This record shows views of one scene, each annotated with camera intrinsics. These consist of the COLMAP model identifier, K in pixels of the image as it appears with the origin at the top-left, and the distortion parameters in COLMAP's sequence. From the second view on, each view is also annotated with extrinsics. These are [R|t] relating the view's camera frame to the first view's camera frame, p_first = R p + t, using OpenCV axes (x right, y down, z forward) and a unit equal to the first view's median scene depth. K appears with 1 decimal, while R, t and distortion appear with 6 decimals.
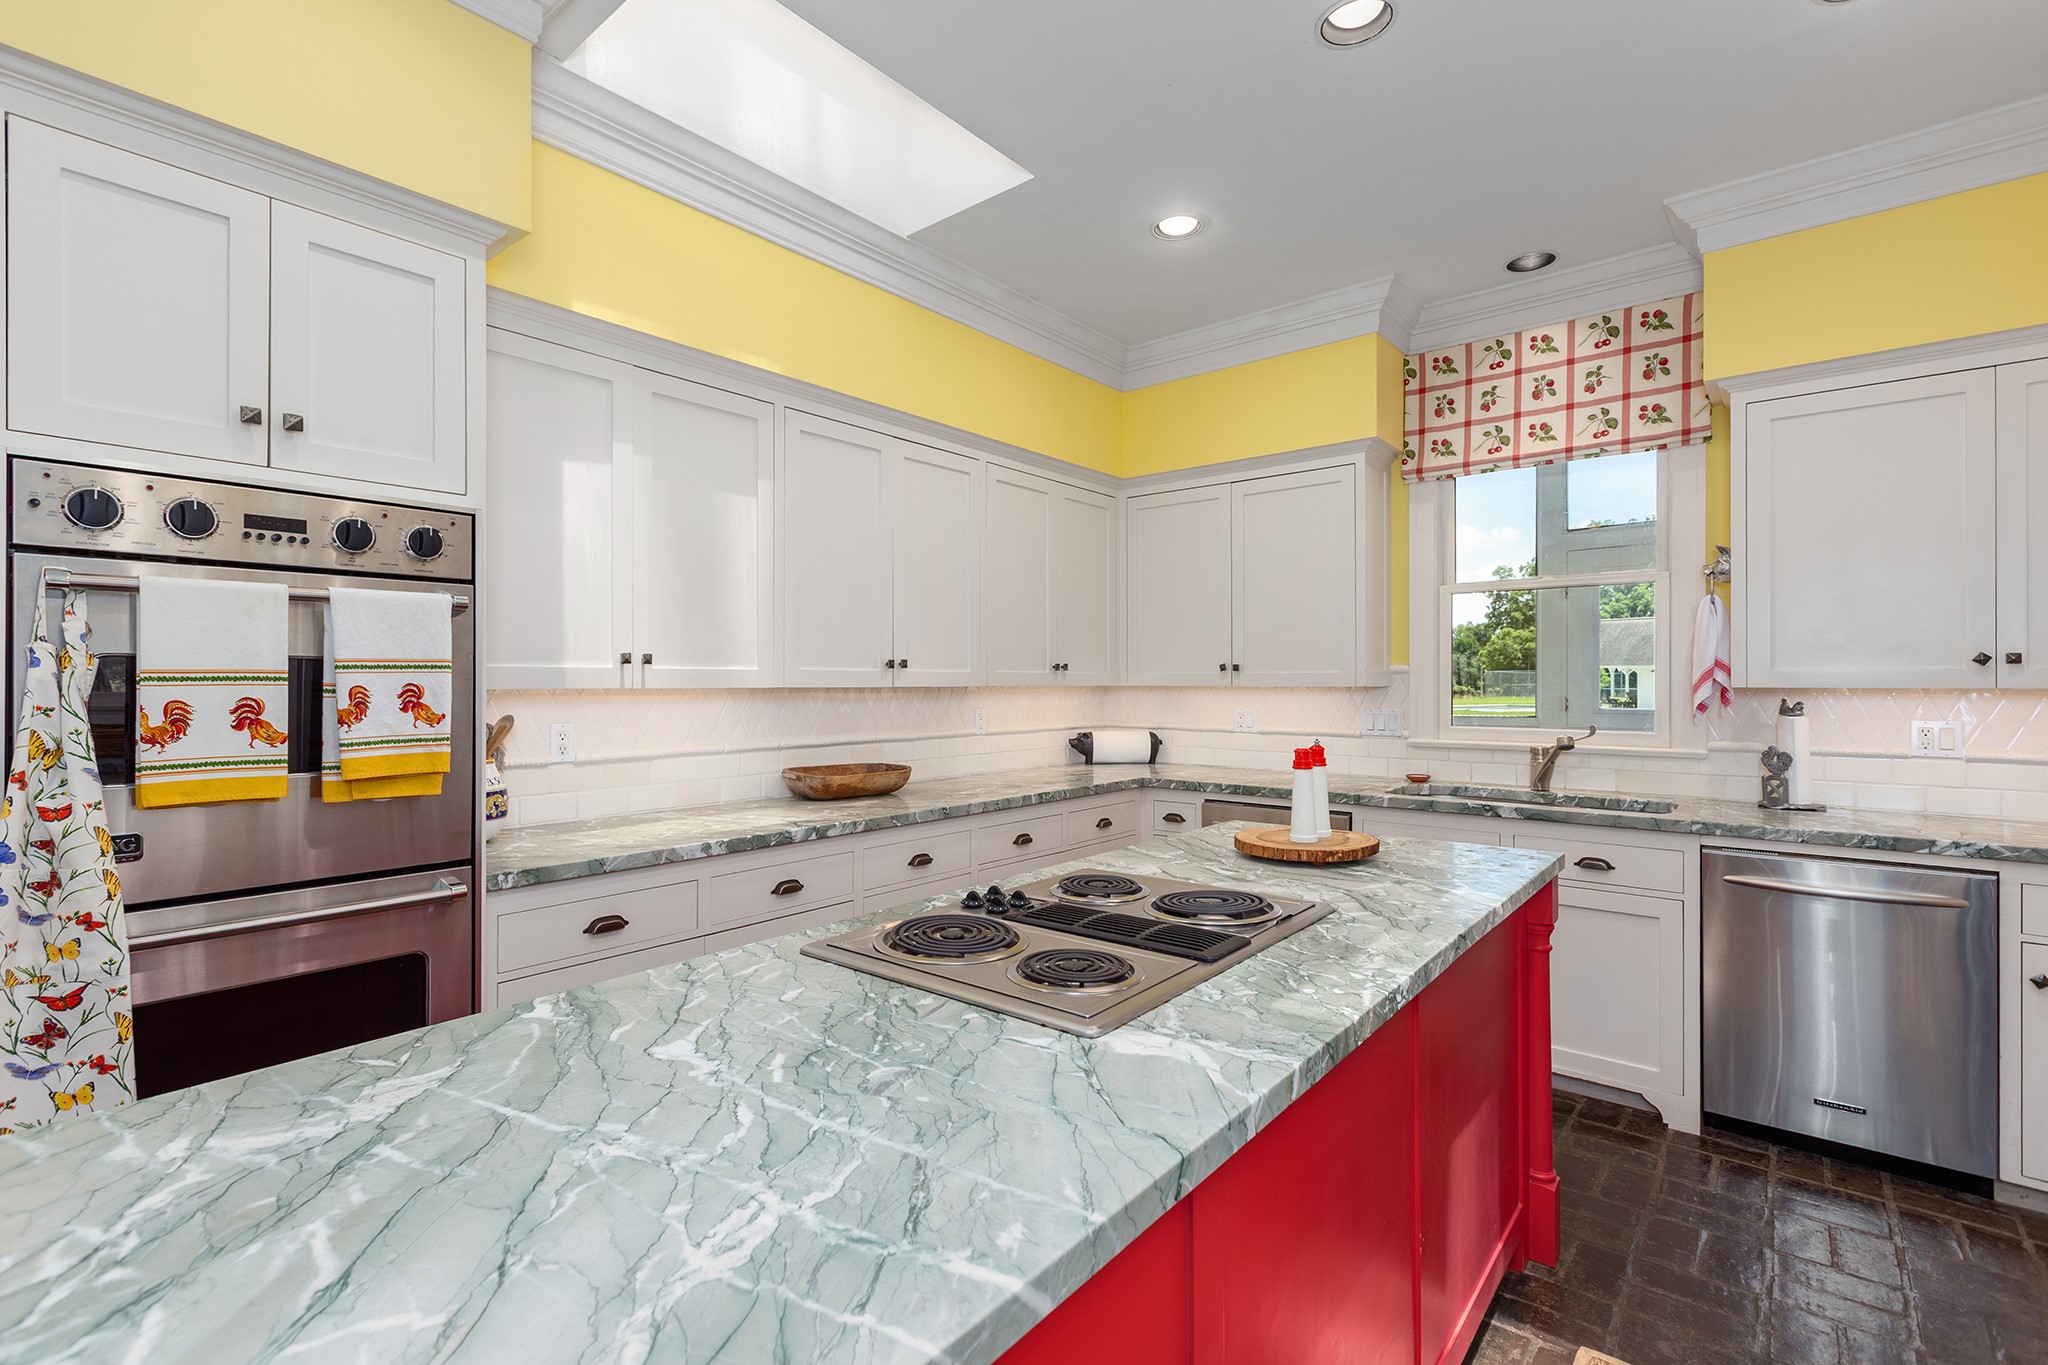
lens RADIAL K [[909.9, 0, 1025.6], [0, 909.9, 684.1], [0, 0, 1]] dist [-0.009538, -0.000216]
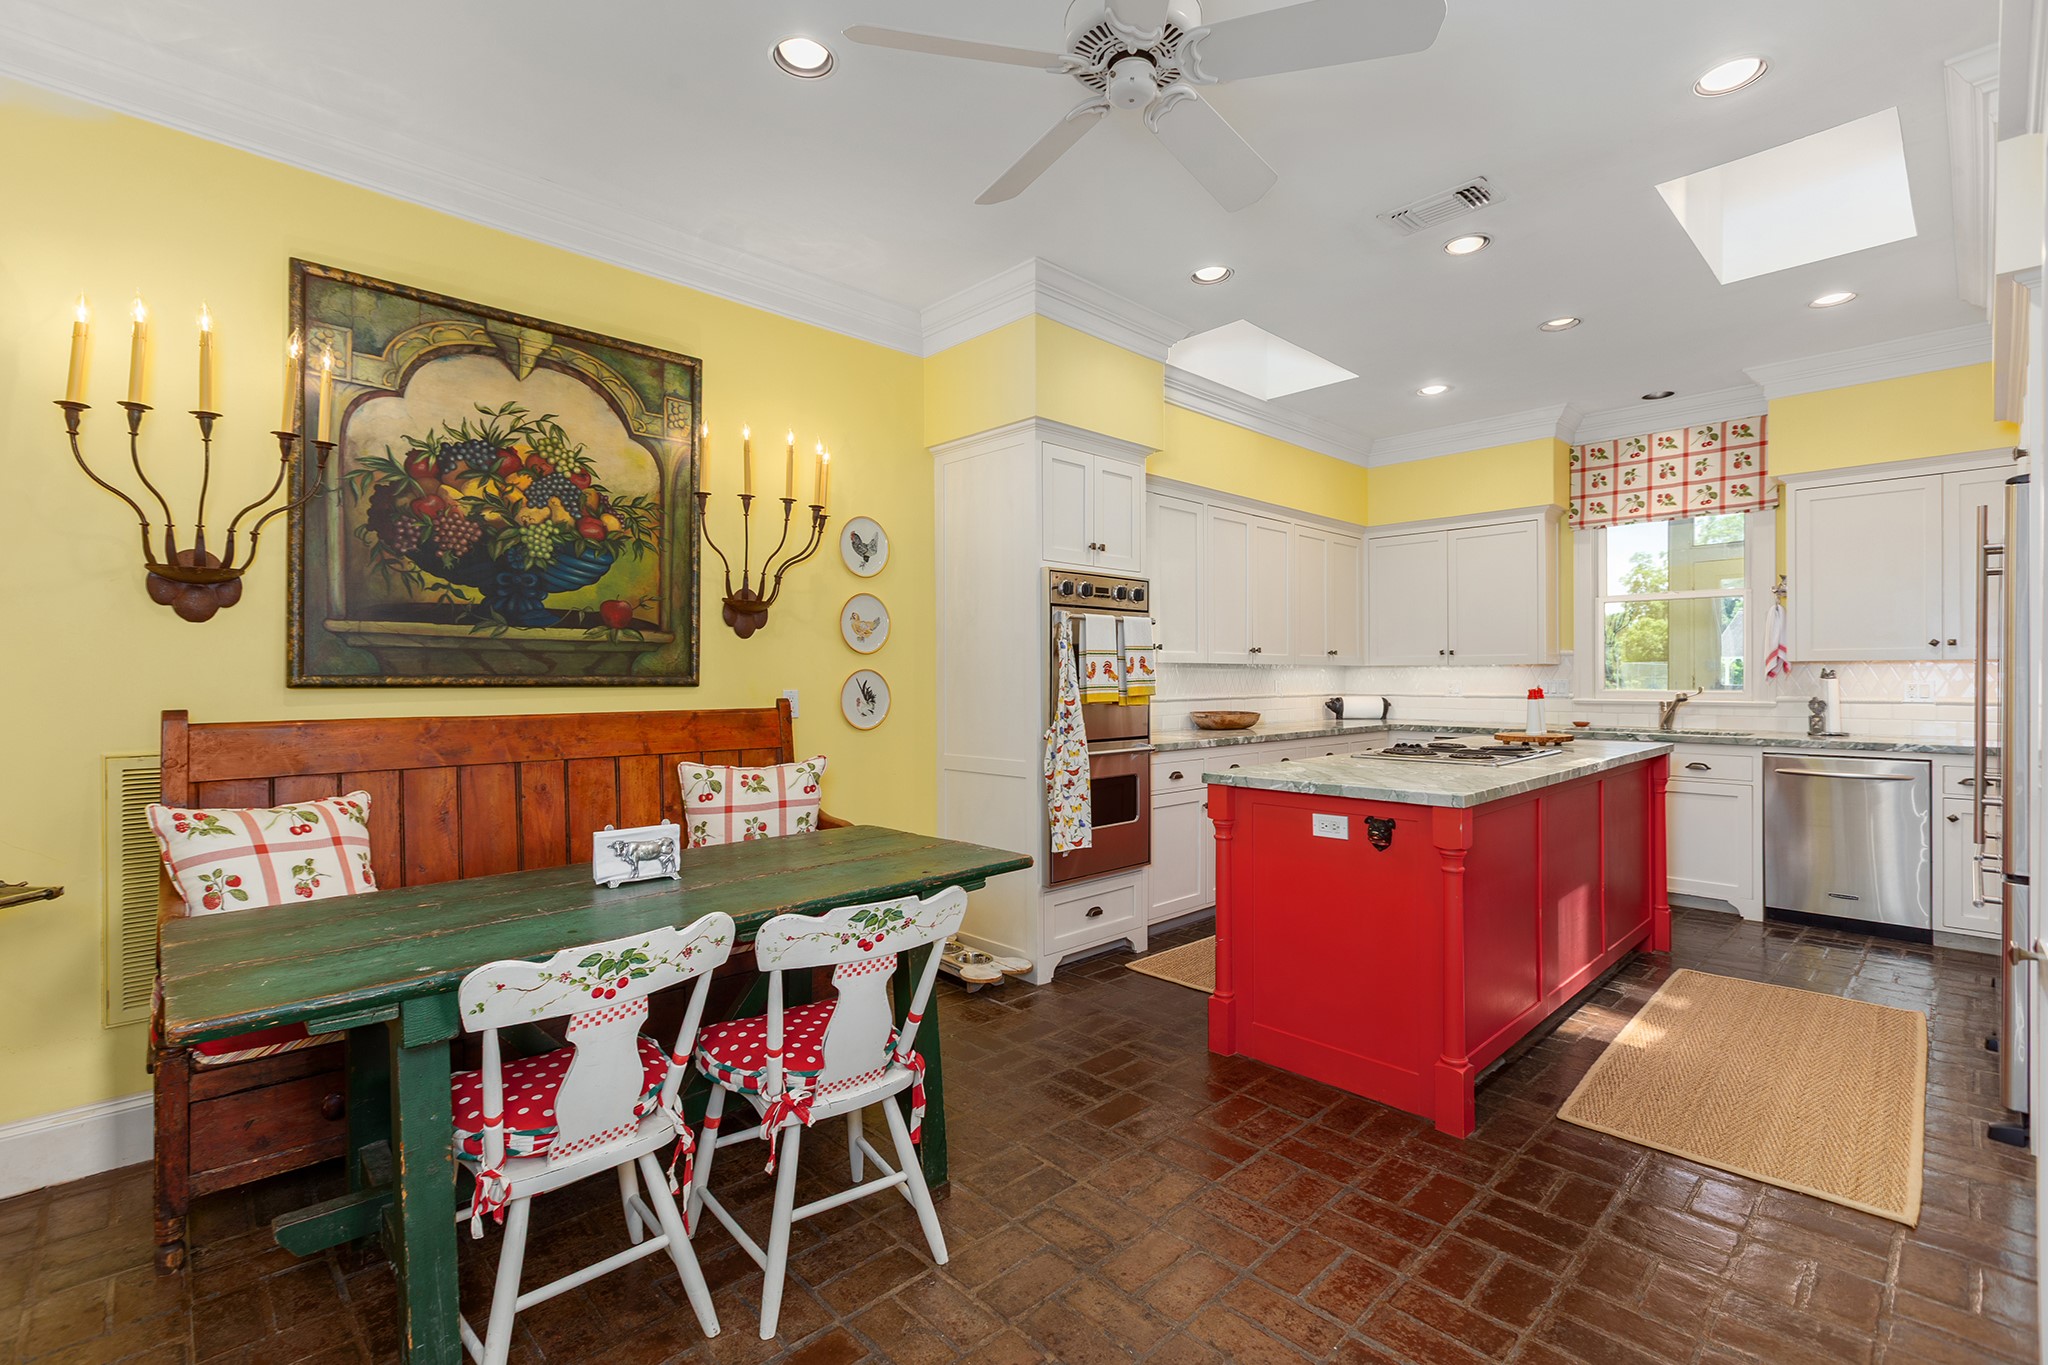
lens RADIAL K [[909.9, 0, 1024.2], [0, 909.9, 677.9], [0, 0, 1]] dist [-0.009538, -0.000216]
pose [[0.993519, -0.001991, -0.113649, -0.359116], [0.001923, 0.999998, -0.000708, 0.028257], [0.113650, 0.000485, 0.993521, -0.687174]]
